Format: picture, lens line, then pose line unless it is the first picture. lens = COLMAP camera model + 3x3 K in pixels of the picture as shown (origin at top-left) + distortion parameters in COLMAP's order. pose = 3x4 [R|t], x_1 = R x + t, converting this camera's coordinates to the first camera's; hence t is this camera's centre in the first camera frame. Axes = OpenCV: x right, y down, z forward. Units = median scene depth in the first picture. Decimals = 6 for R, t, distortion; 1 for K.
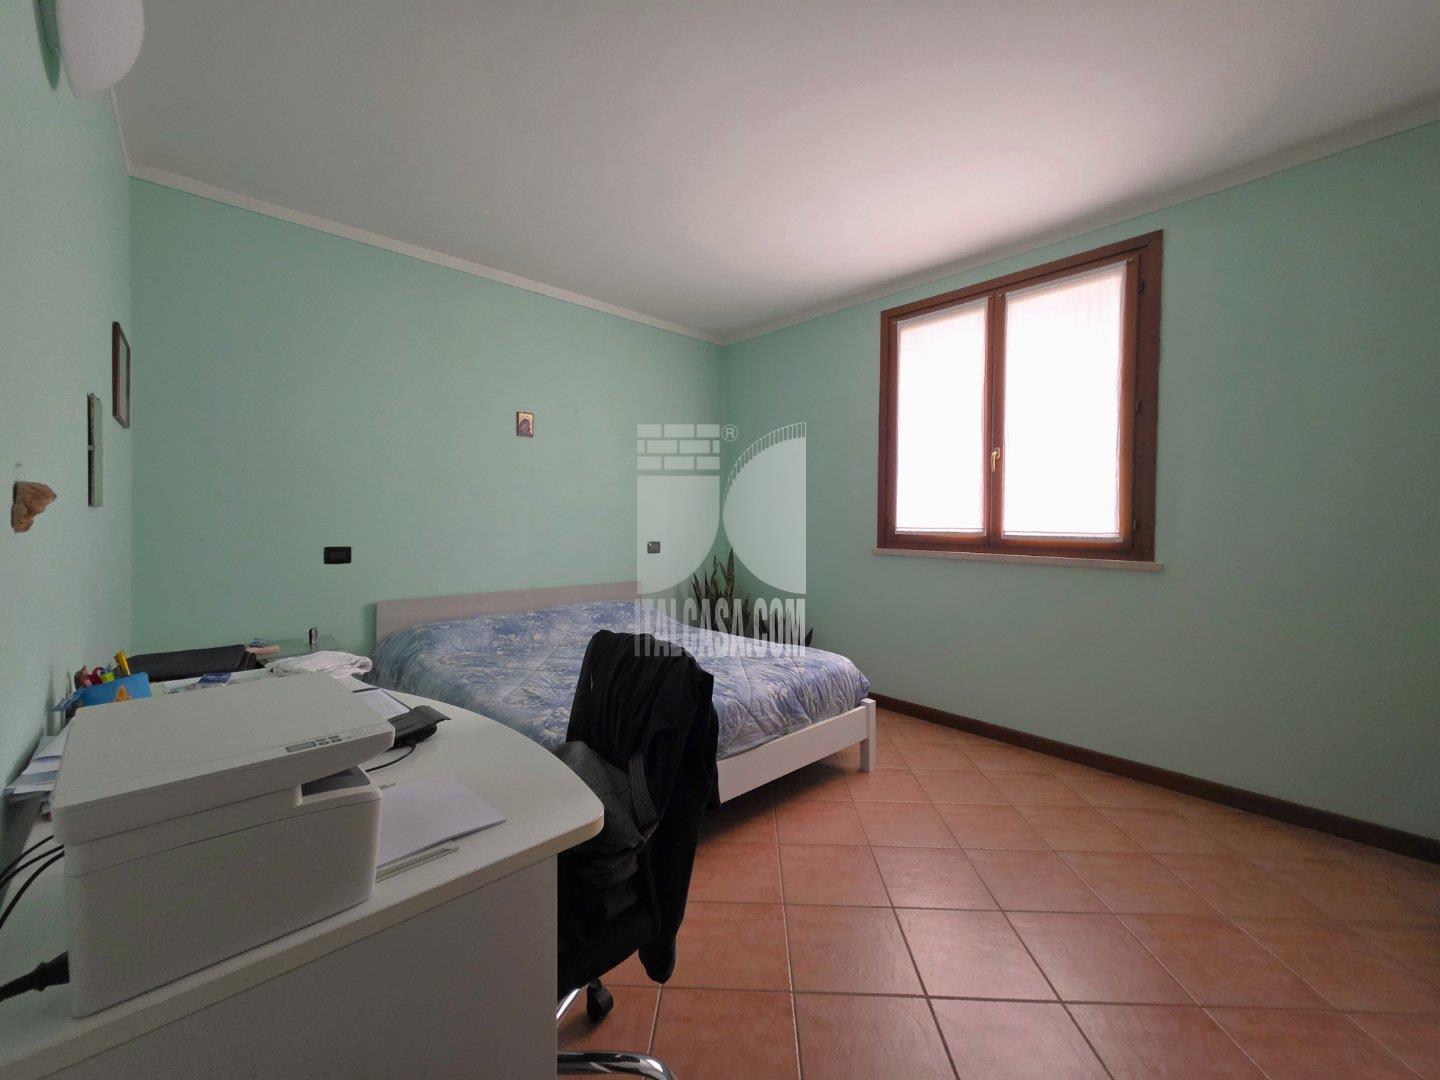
lens RADIAL K [[578.6, 0, 729.0], [0, 578.6, 530.4], [0, 0, 1]] dist [-0.001010, -0.000509]
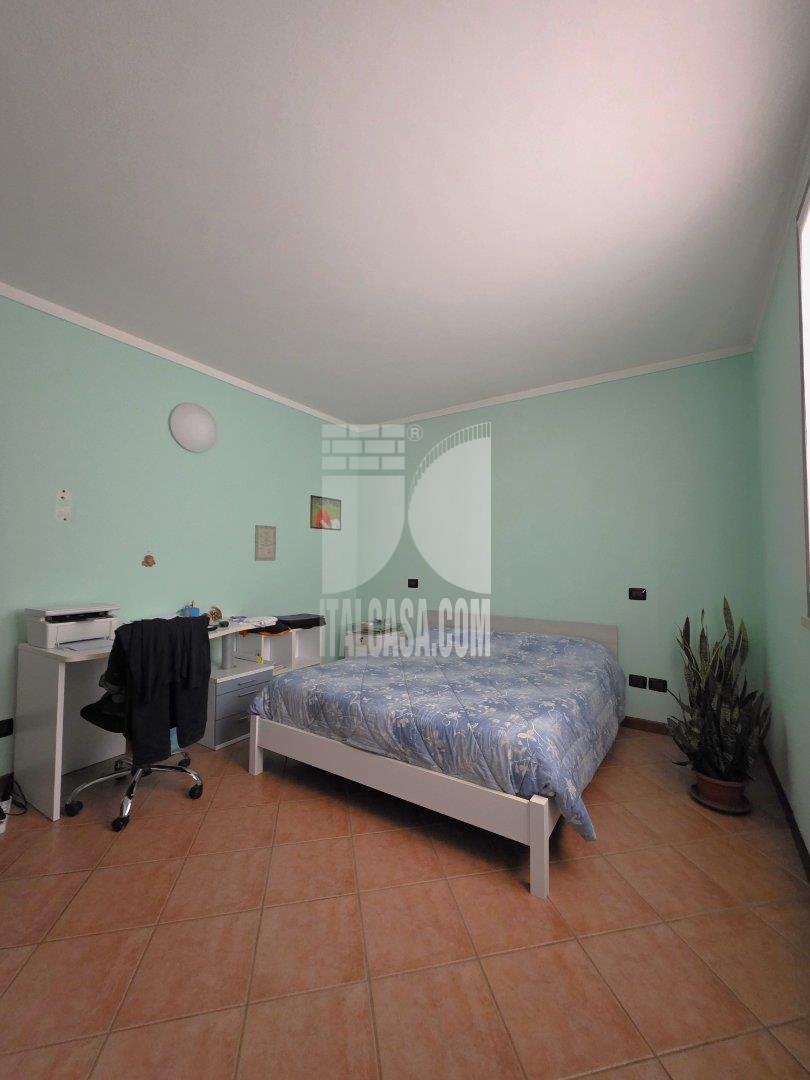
lens RADIAL K [[433.9, 0, 413.1], [0, 433.9, 545.5], [0, 0, 1]] dist [-0.001010, -0.000509]
pose [[0.224878, -0.053350, -0.972925, 0.871481], [-0.020458, 0.998021, -0.059454, -0.004556], [0.974172, 0.033274, 0.223341, 0.779507]]
